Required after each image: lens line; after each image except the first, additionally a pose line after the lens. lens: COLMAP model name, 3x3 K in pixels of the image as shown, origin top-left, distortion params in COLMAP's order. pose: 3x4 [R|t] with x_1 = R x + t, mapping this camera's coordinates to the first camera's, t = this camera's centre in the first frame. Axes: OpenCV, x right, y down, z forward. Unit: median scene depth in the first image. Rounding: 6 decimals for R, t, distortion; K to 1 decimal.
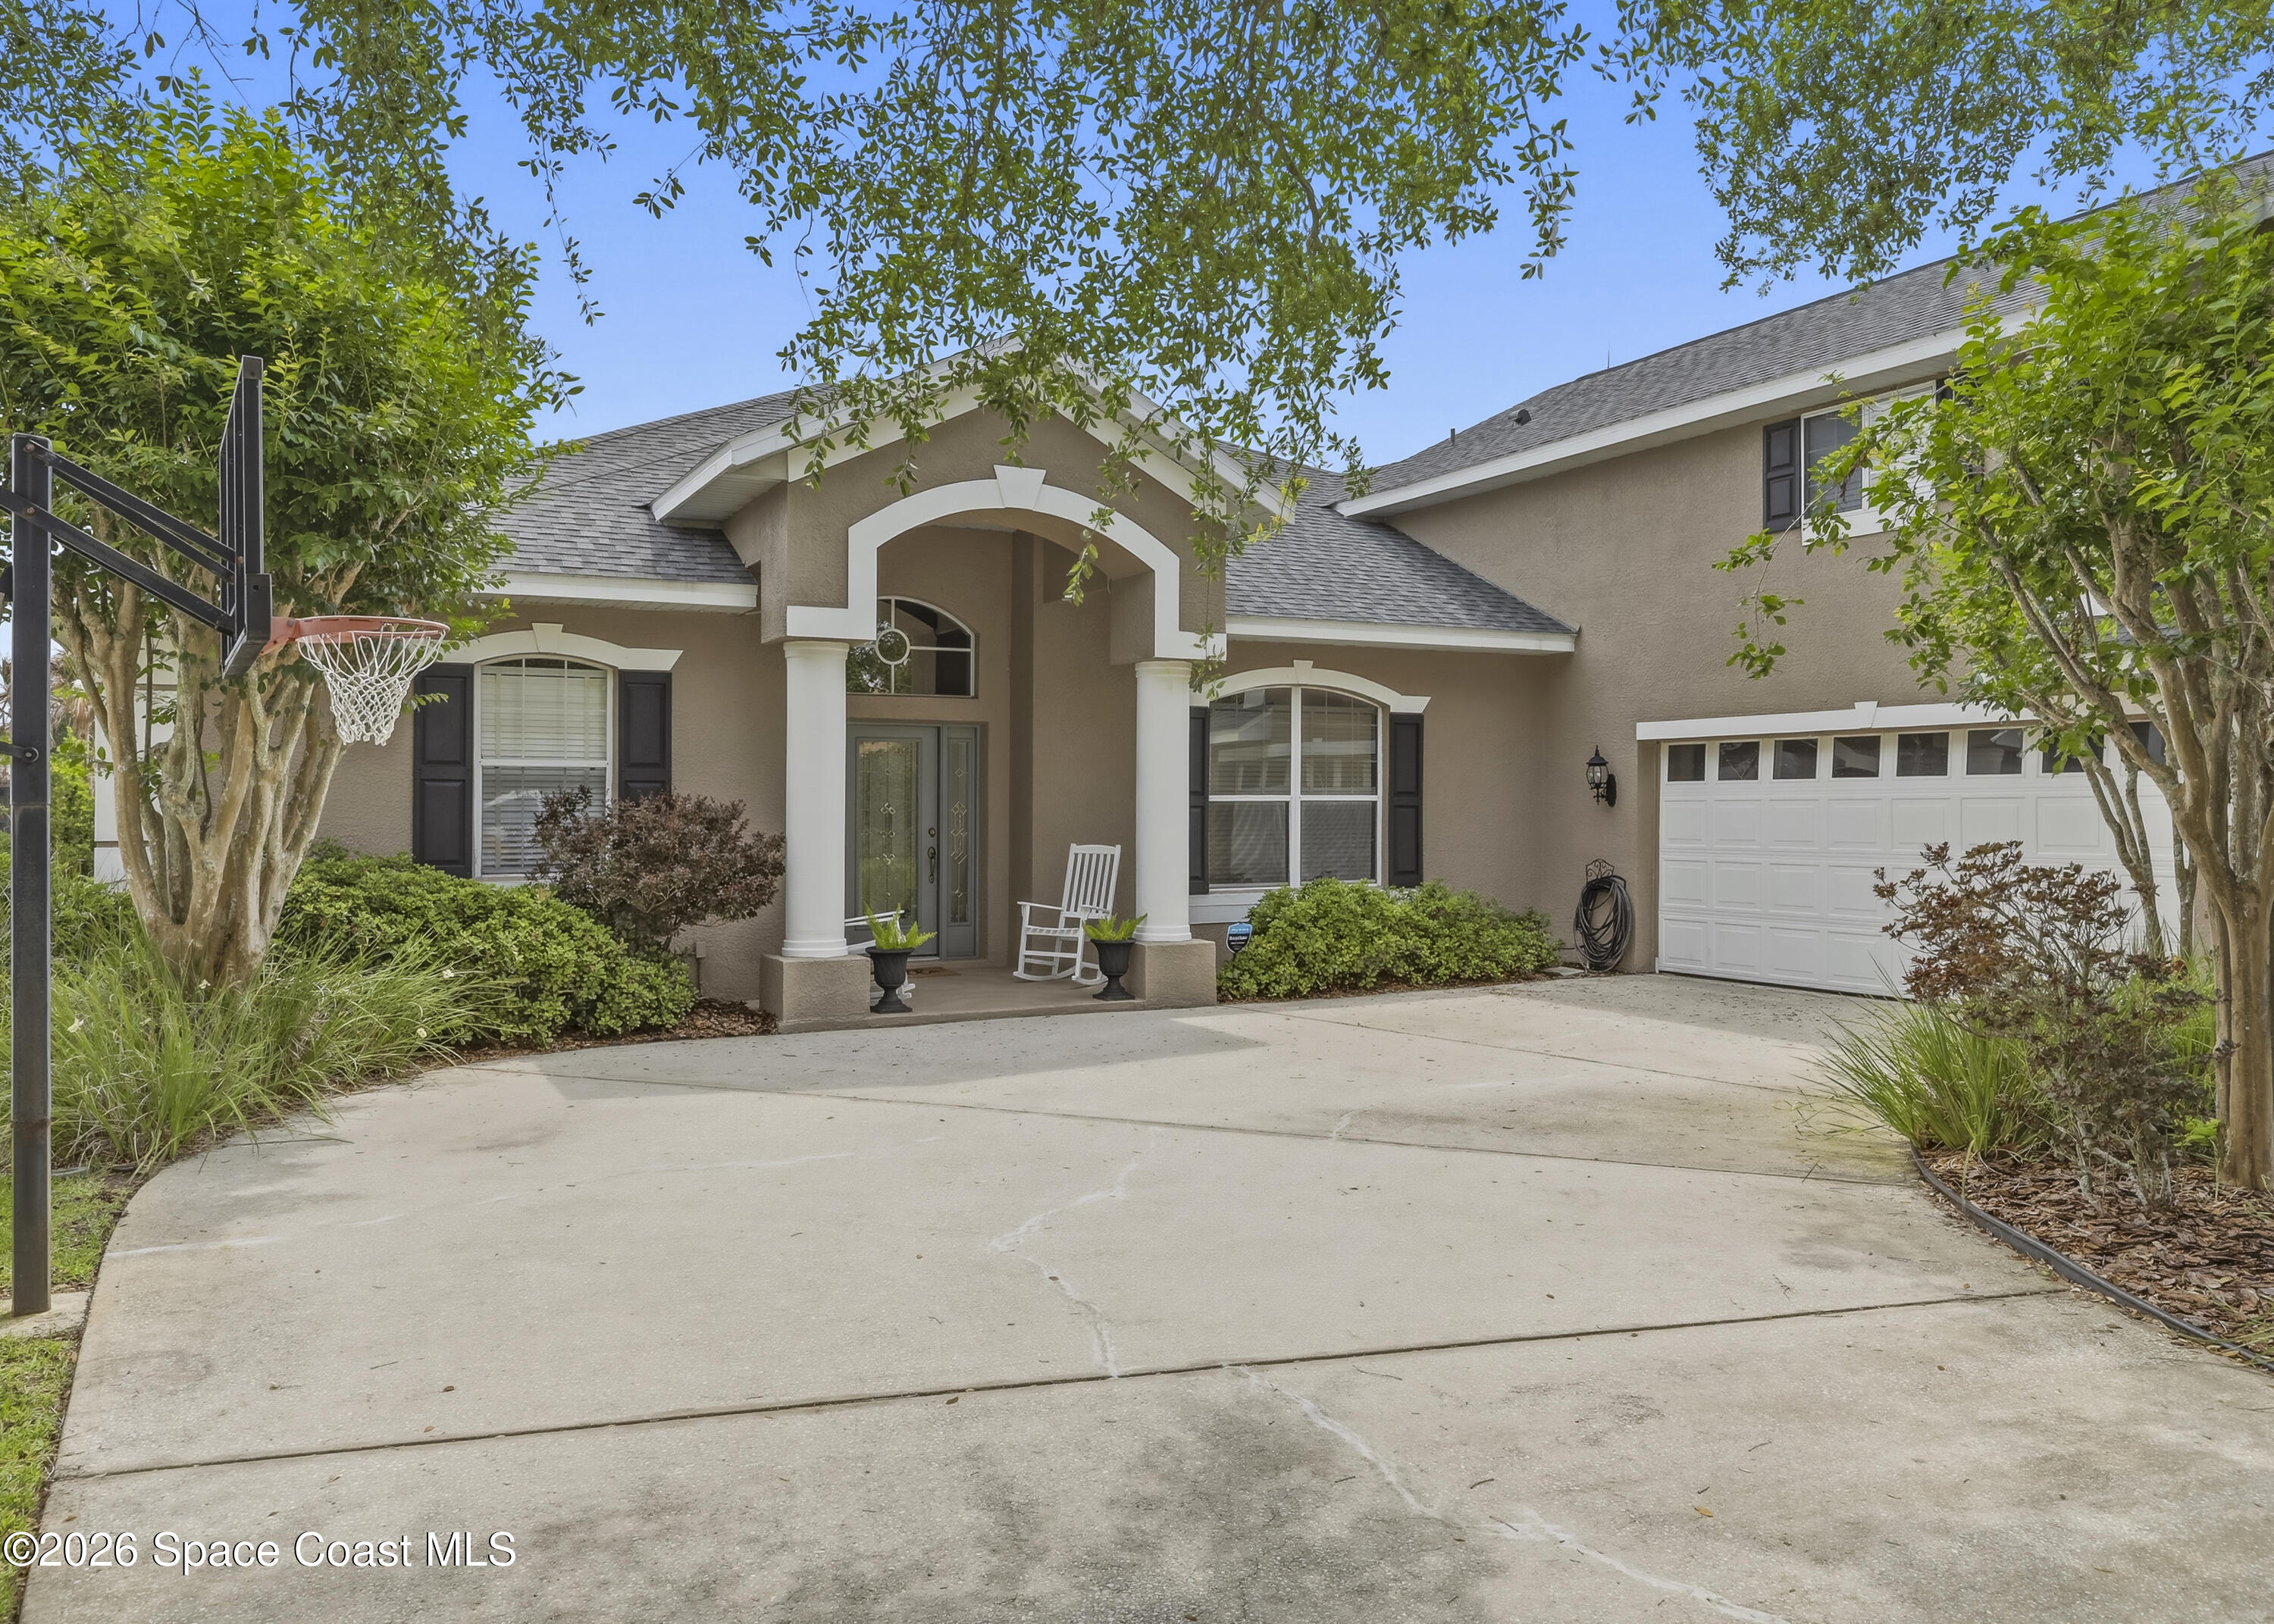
lens RADIAL K [[1635.8, 0, 1143.9], [0, 1635.8, 858.2], [0, 0, 1]] dist [0.006551, 0.001679]
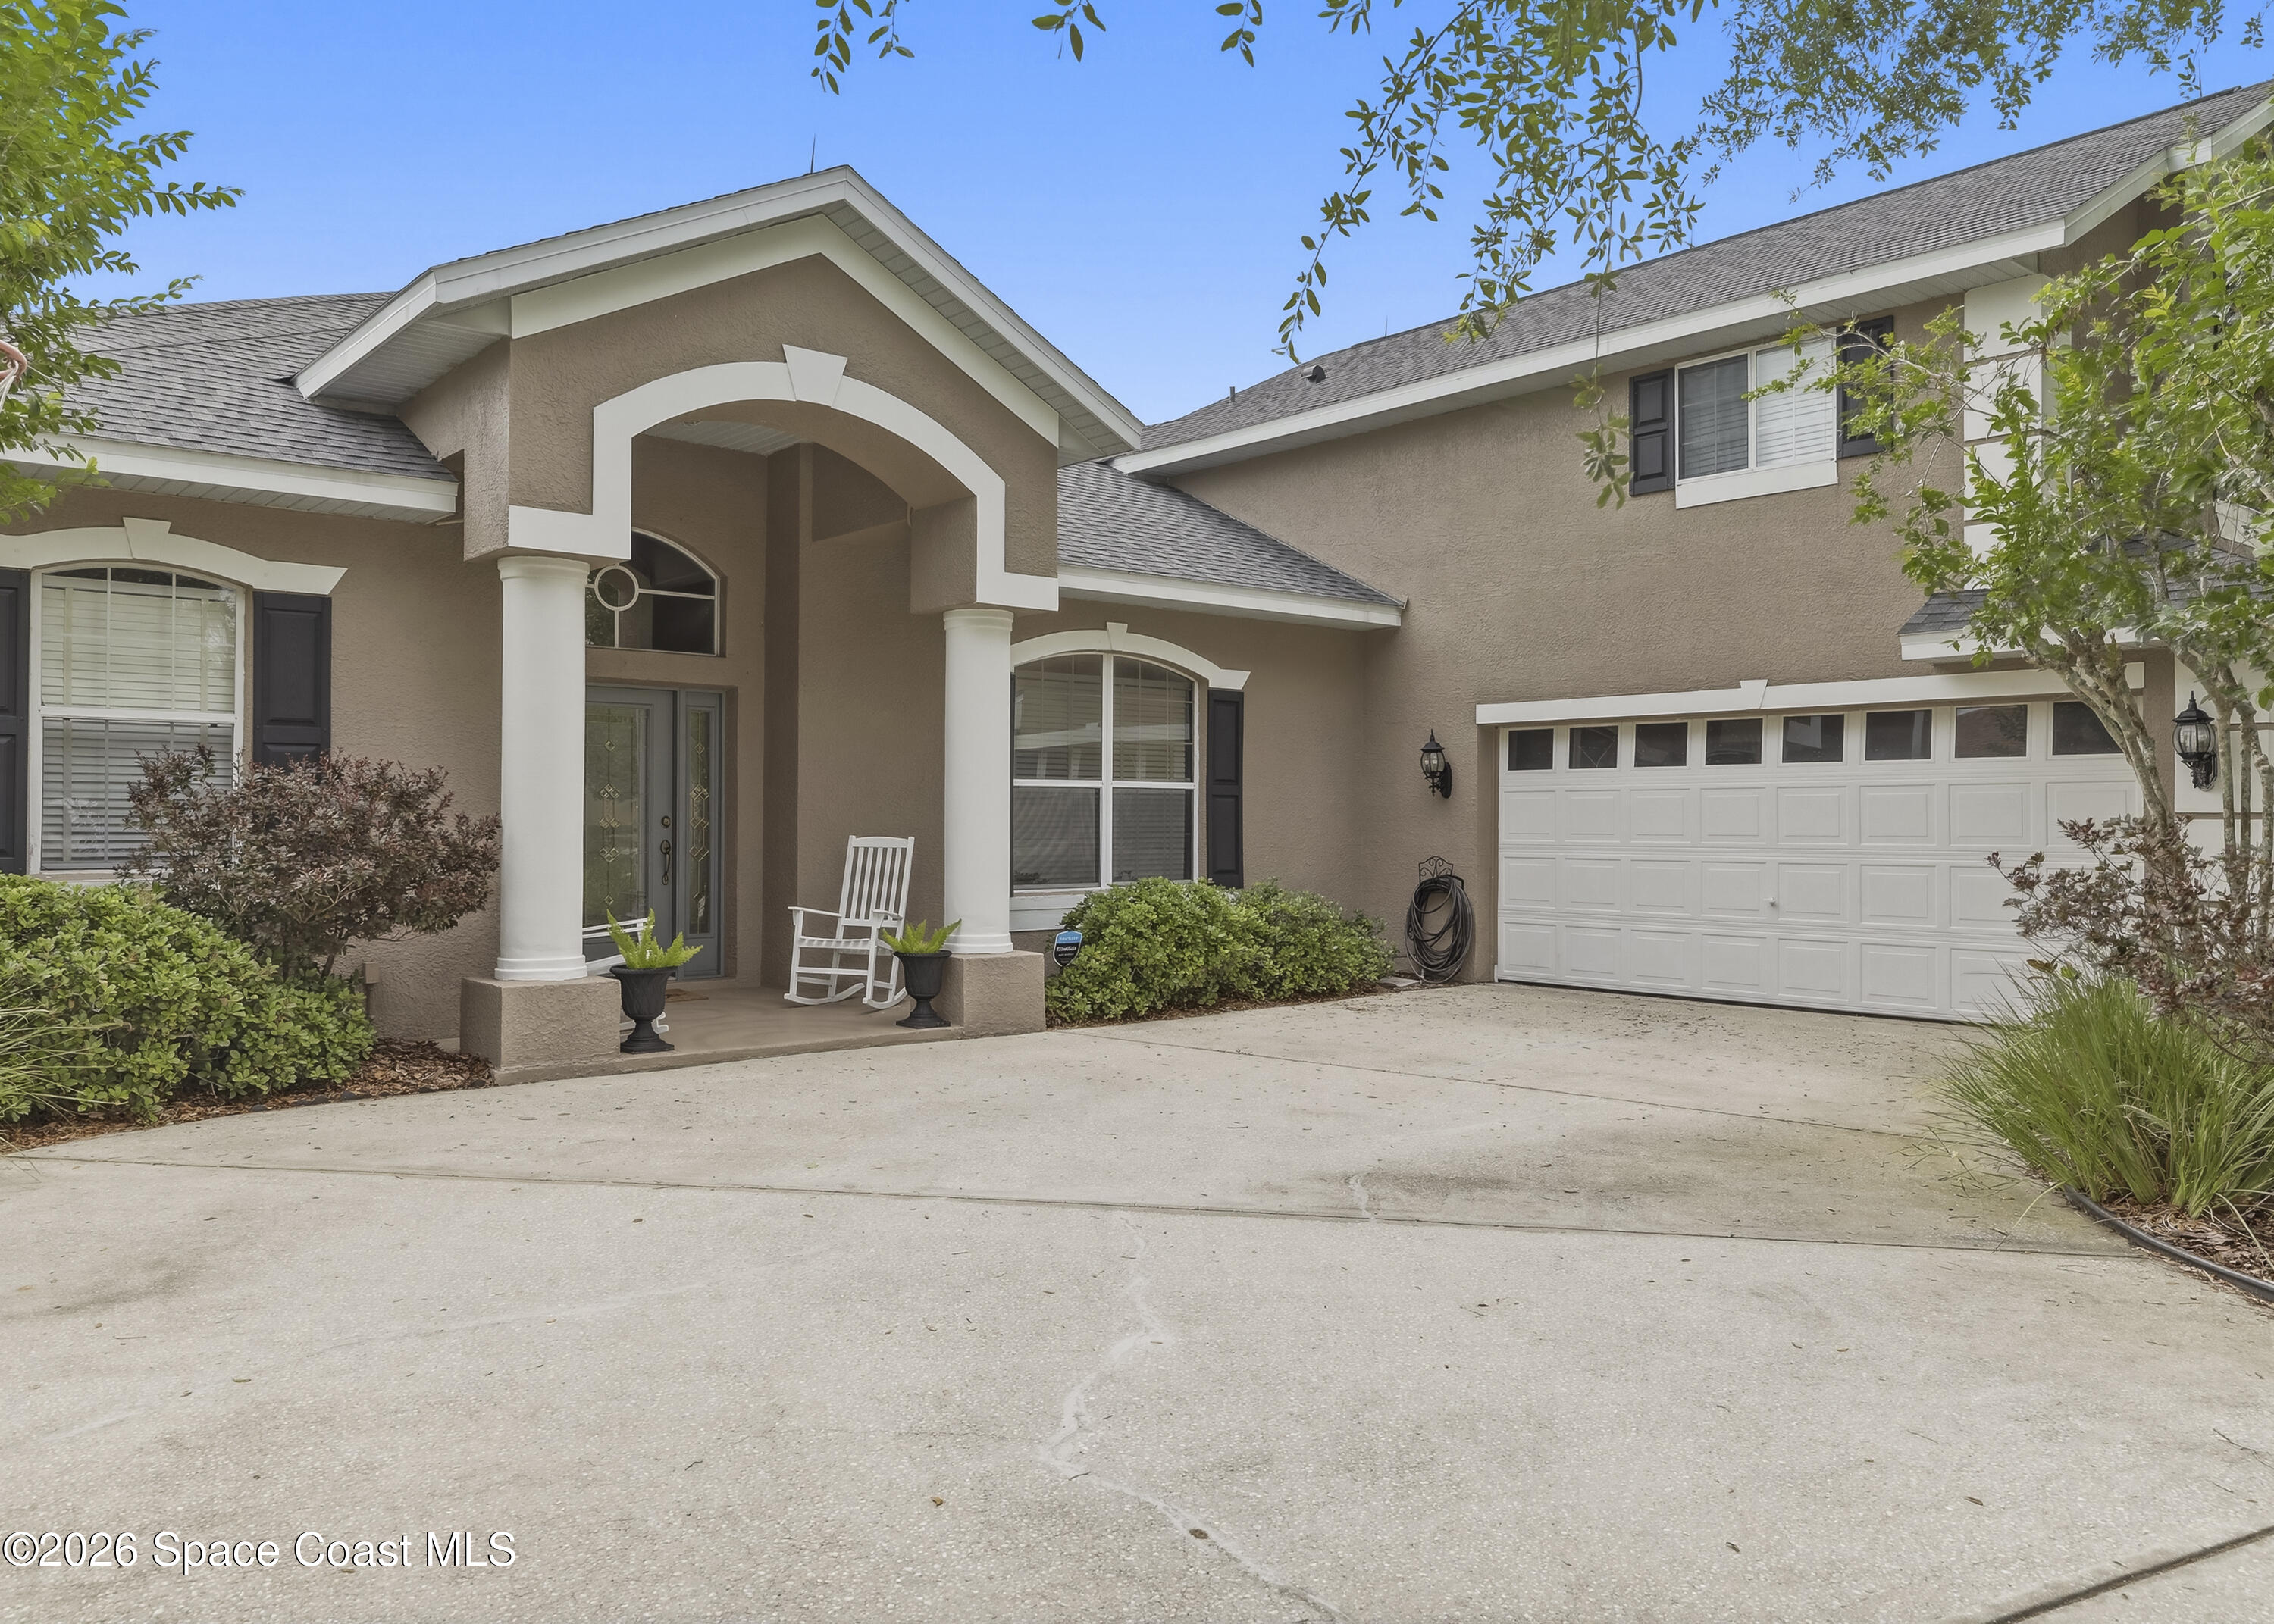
lens RADIAL K [[1635.8, 0, 1143.9], [0, 1635.8, 858.2], [0, 0, 1]] dist [0.006551, 0.001679]
pose [[0.976150, 0.000386, 0.217096, -0.085447], [0.001147, 0.999975, -0.006938, 0.009060], [-0.217093, 0.007022, 0.976126, 0.187291]]
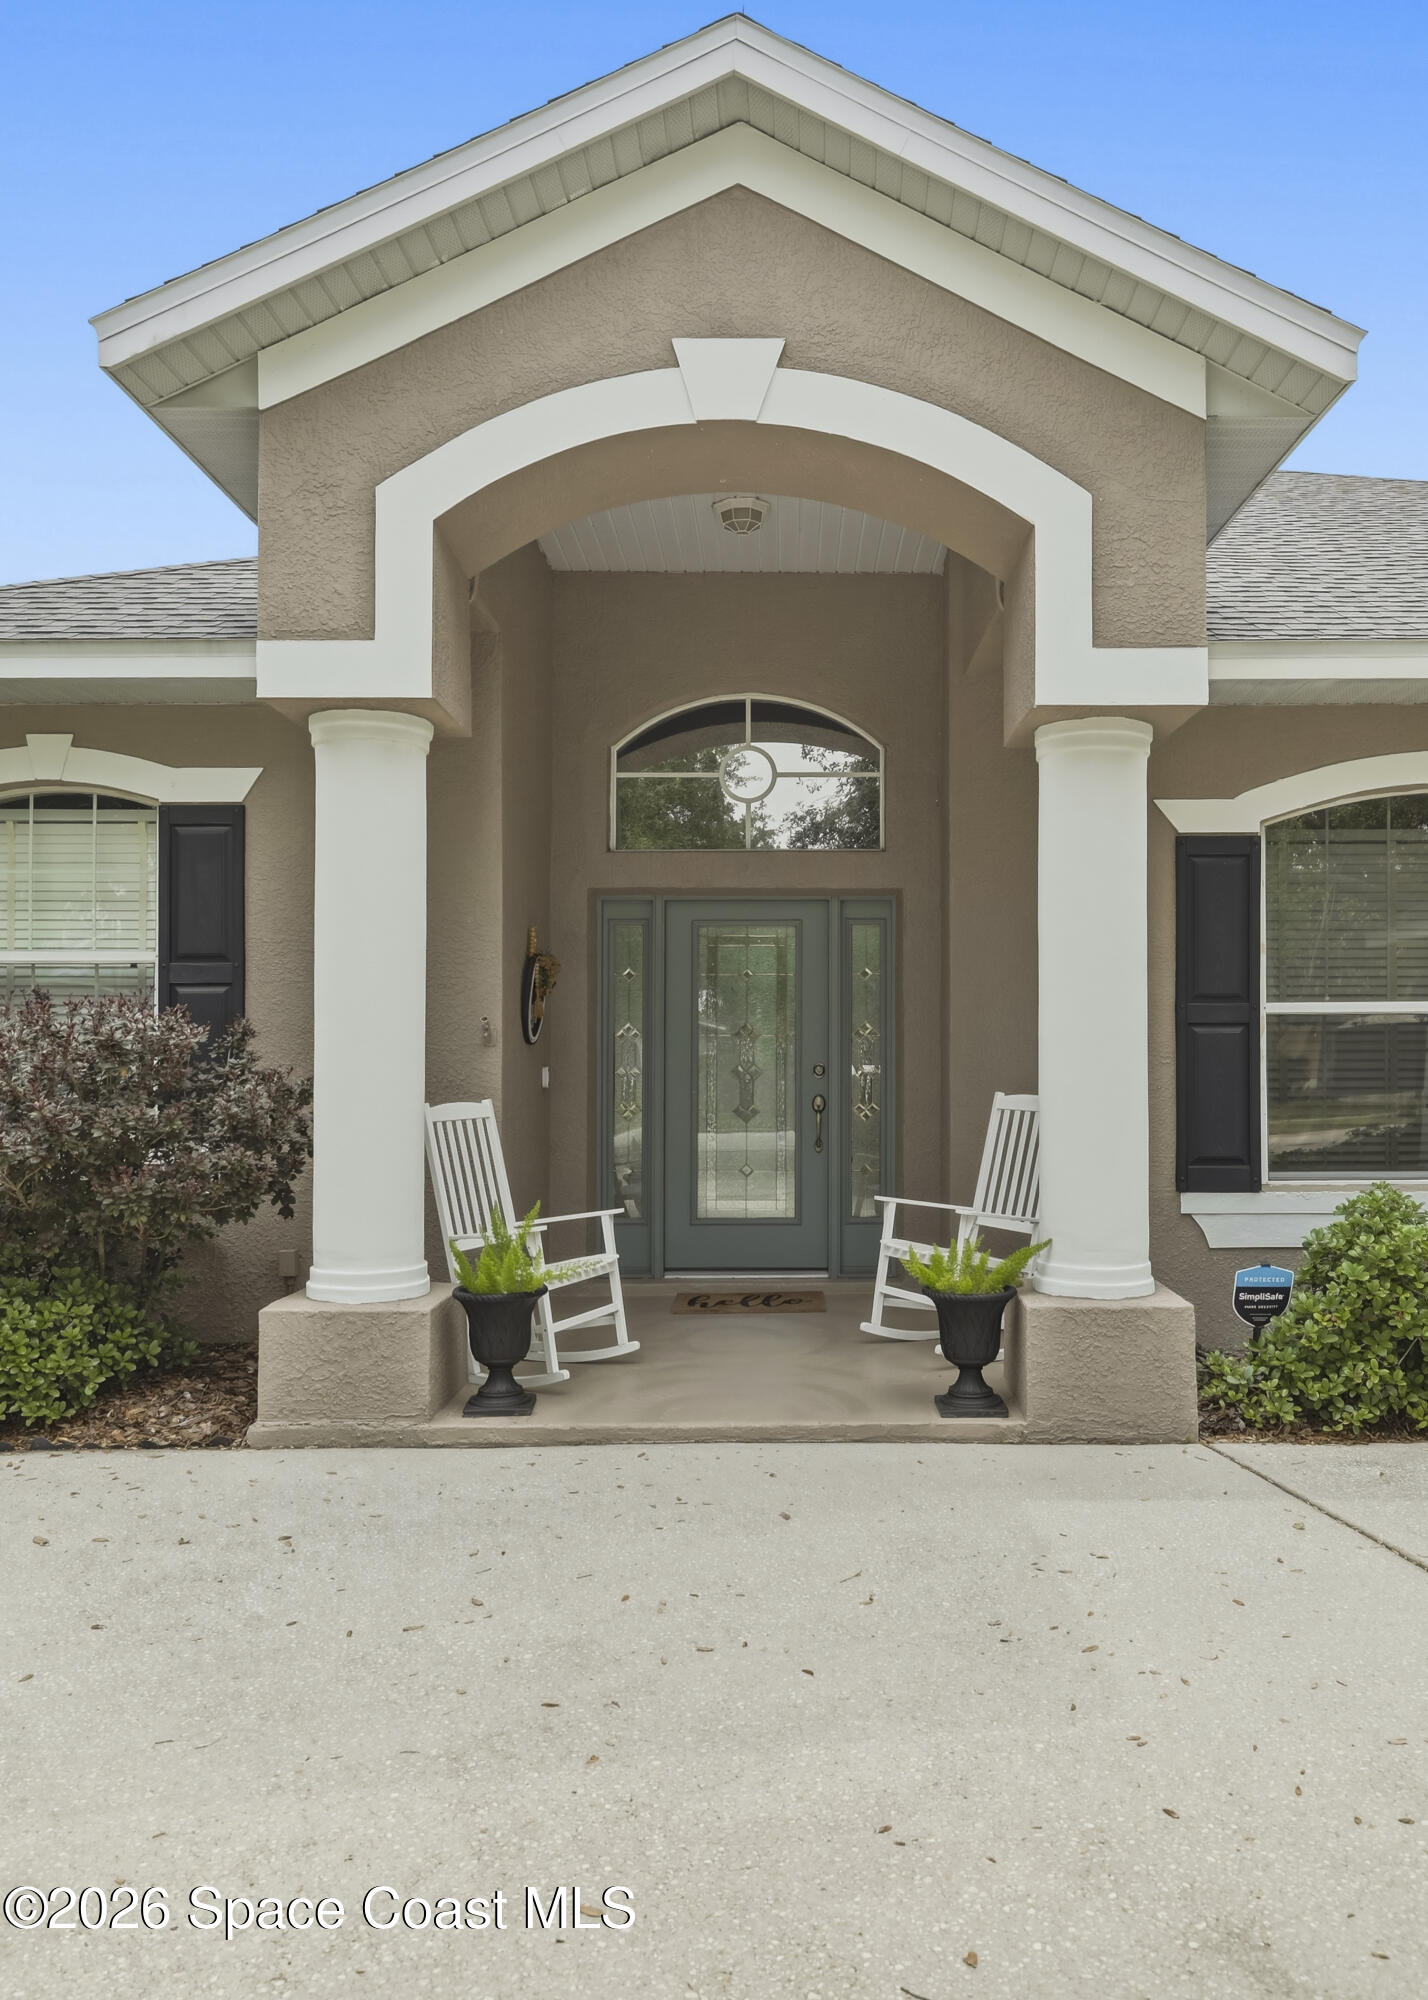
lens RADIAL K [[1488.6, 0, 784.4], [0, 1488.6, 1049.1], [0, 0, 1]] dist [0.010592, 0.003553]
pose [[0.891115, -0.001854, -0.453773, 0.132844], [-0.011972, 0.999548, -0.027594, -0.009325], [0.453619, 0.030022, 0.890690, 0.561216]]
